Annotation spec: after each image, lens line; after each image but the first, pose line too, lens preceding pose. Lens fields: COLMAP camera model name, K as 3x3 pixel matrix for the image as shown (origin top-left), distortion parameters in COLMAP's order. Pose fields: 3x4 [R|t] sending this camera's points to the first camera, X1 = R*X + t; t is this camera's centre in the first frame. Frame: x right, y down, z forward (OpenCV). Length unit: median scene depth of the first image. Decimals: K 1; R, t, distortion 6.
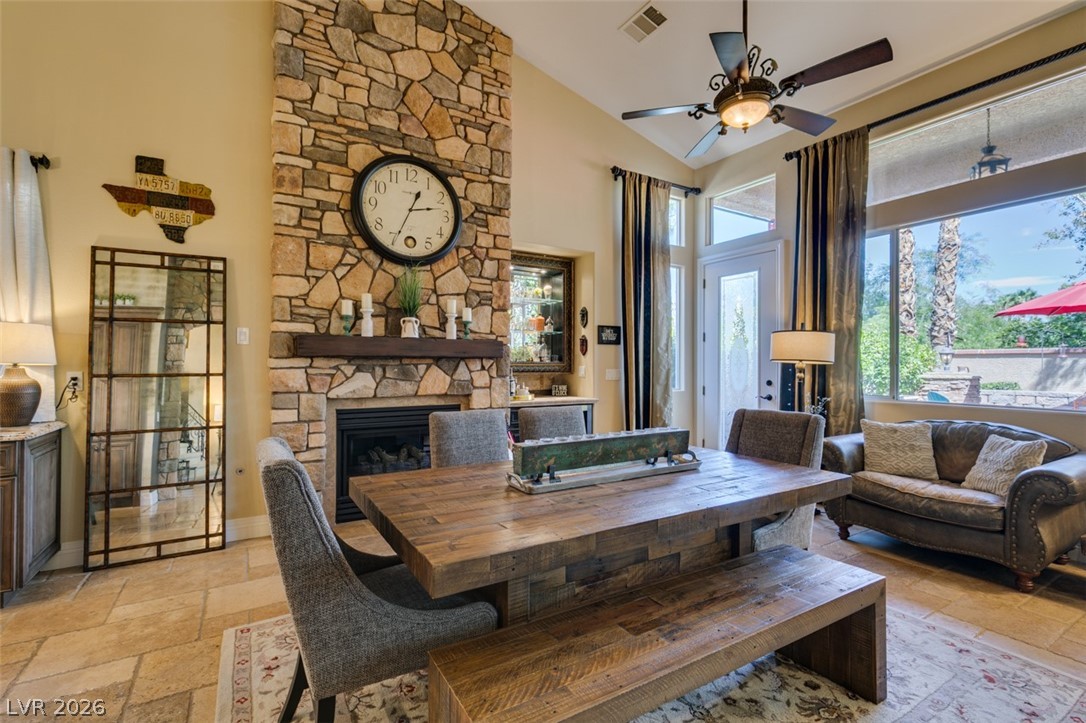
lens RADIAL K [[485.7, 0, 535.4], [0, 485.7, 358.6], [0, 0, 1]] dist [0.002328, -0.000603]
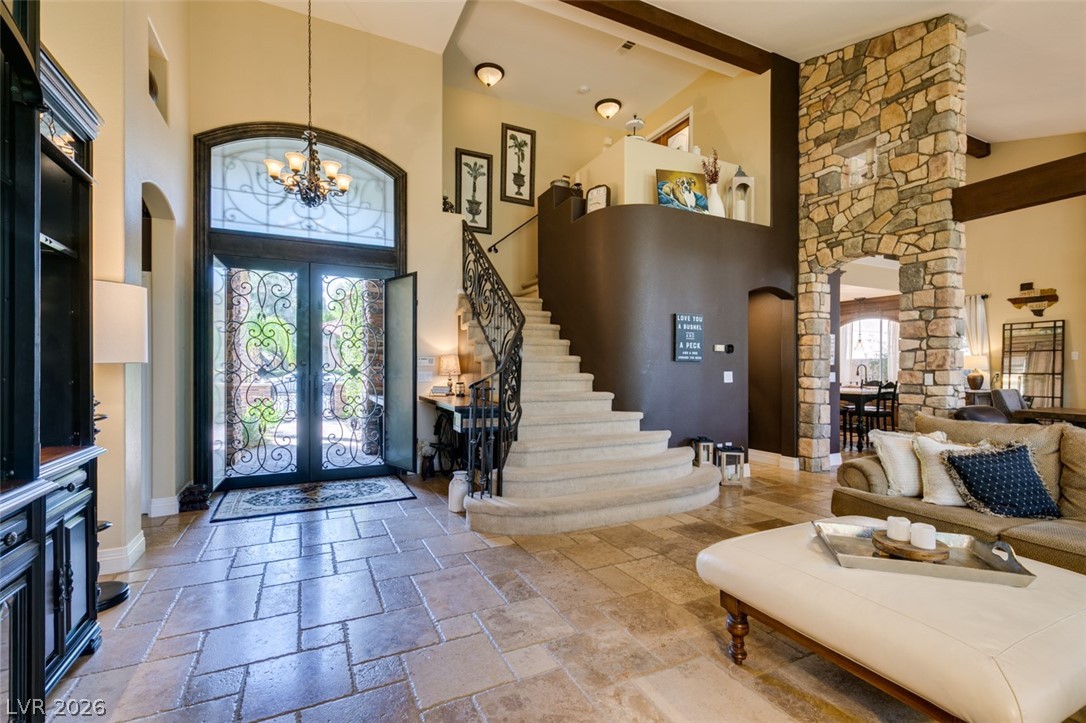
lens RADIAL K [[485.7, 0, 535.1], [0, 485.7, 368.2], [0, 0, 1]] dist [0.002328, -0.000603]
pose [[-0.091295, -0.002301, -0.995821, 1.479163], [0.006978, 0.999971, -0.002950, -0.002067], [0.995799, -0.007219, -0.091277, -0.977486]]
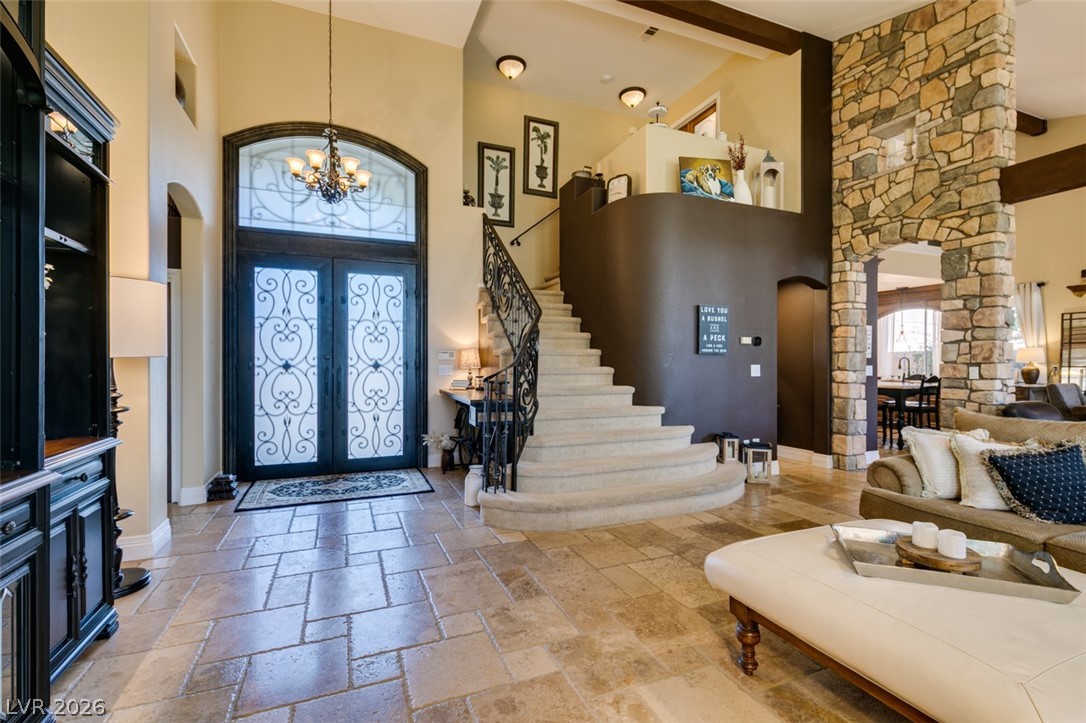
lens RADIAL K [[485.7, 0, 535.7], [0, 485.7, 361.1], [0, 0, 1]] dist [0.002328, -0.000603]
pose [[-0.155518, -0.003315, -0.987827, 1.456579], [0.008074, 0.999957, -0.004626, -0.001446], [0.987800, -0.008696, -0.155485, -0.936970]]
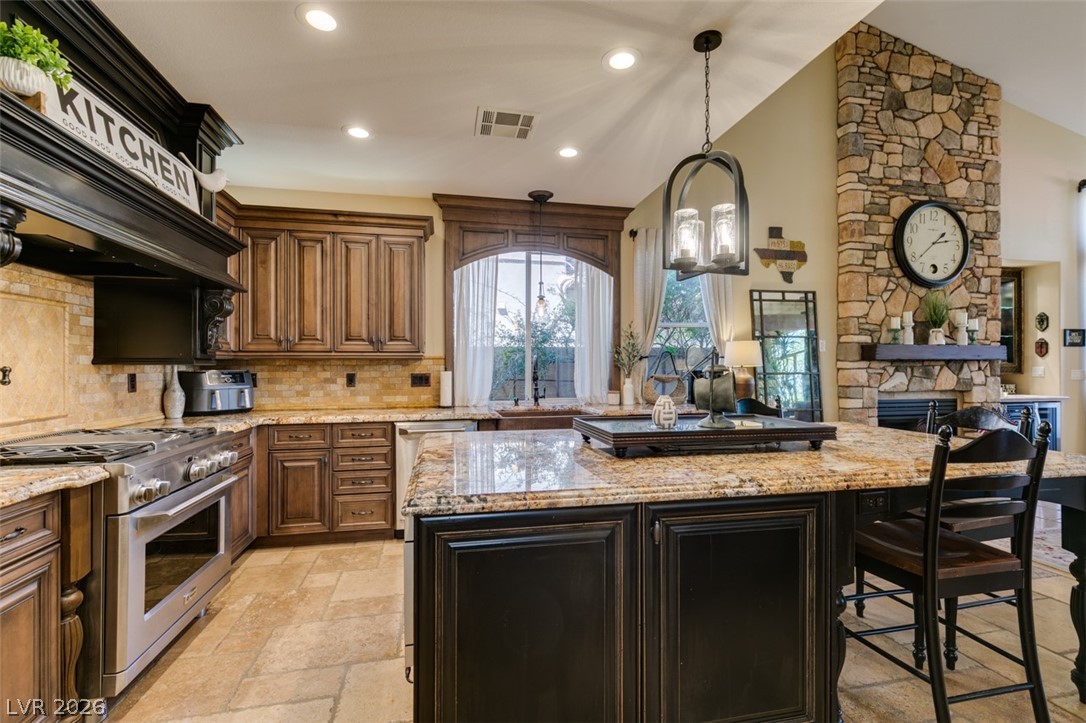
lens RADIAL K [[485.7, 0, 540.6], [0, 485.7, 365.0], [0, 0, 1]] dist [0.002328, -0.000603]
pose [[0.946453, -0.004822, -0.322805, -0.803650], [0.007594, 0.999944, 0.007329, -0.006923], [0.322752, -0.009388, 0.946437, -0.518778]]
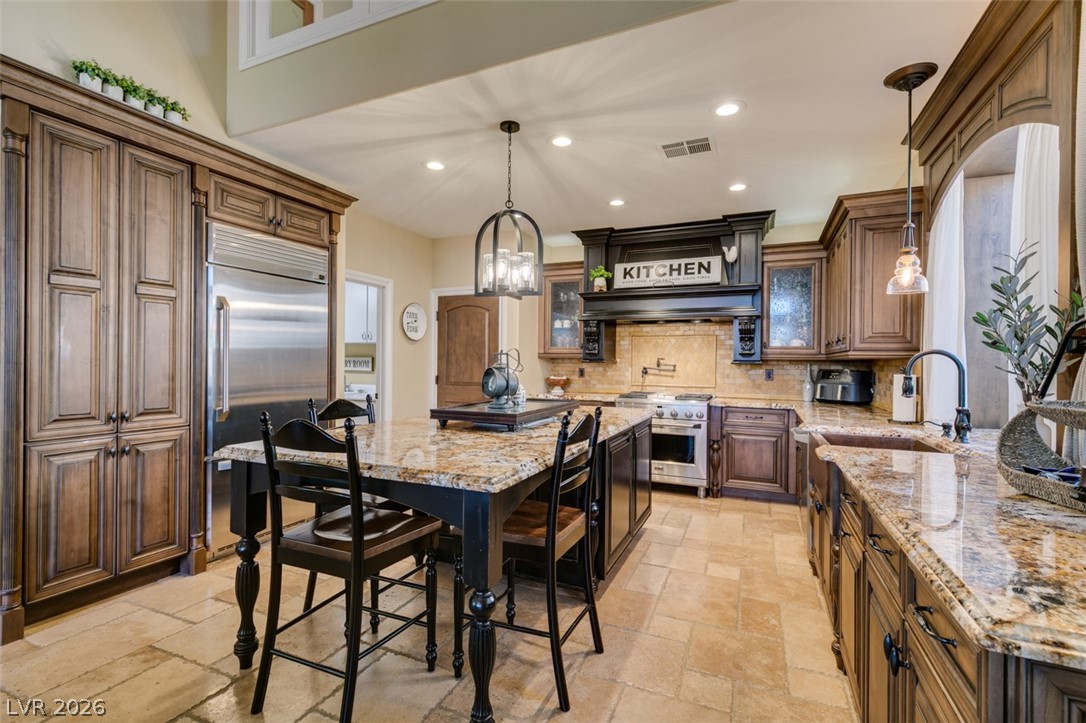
lens RADIAL K [[485.7, 0, 542.4], [0, 485.7, 359.4], [0, 0, 1]] dist [0.002328, -0.000603]
pose [[-0.818358, -0.017079, -0.574456, -0.429066], [-0.009358, 0.999822, -0.016394, 0.006092], [0.574633, -0.008040, -0.818372, 0.664089]]
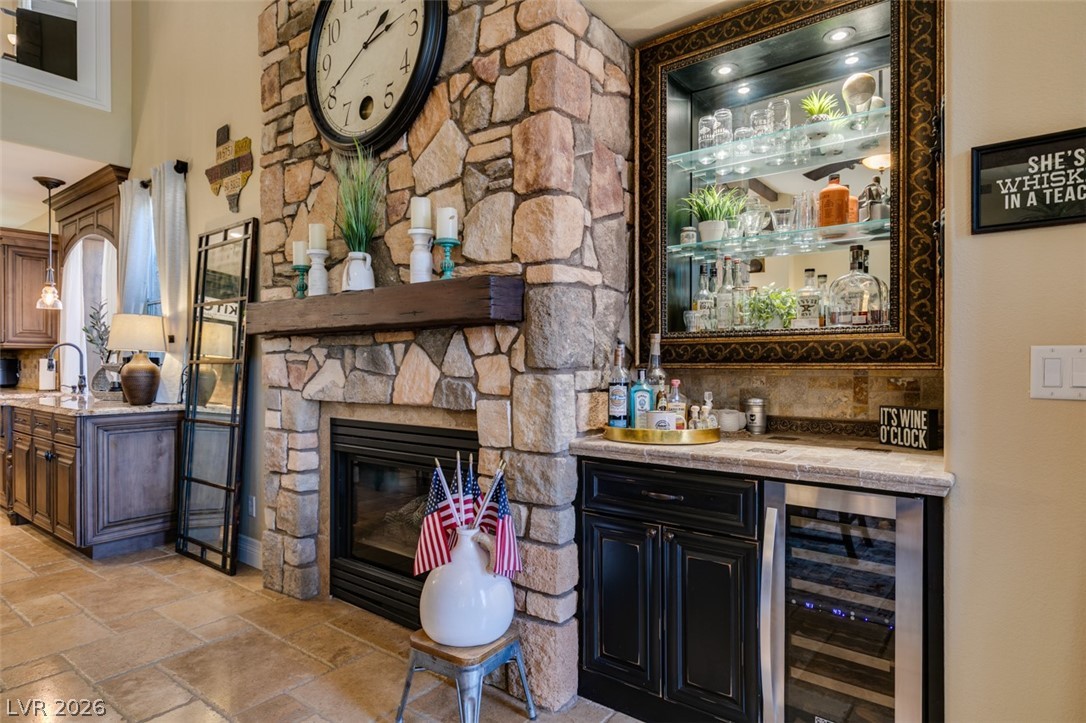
lens RADIAL K [[595.5, 0, 542.2], [0, 595.5, 361.6], [0, 0, 1]] dist [0.004866, 0.001952]
pose [[0.373358, -0.004839, -0.927675, 0.395826], [0.013385, 0.999910, 0.000171, 0.033253], [0.927591, -0.012480, 0.373389, 0.917139]]
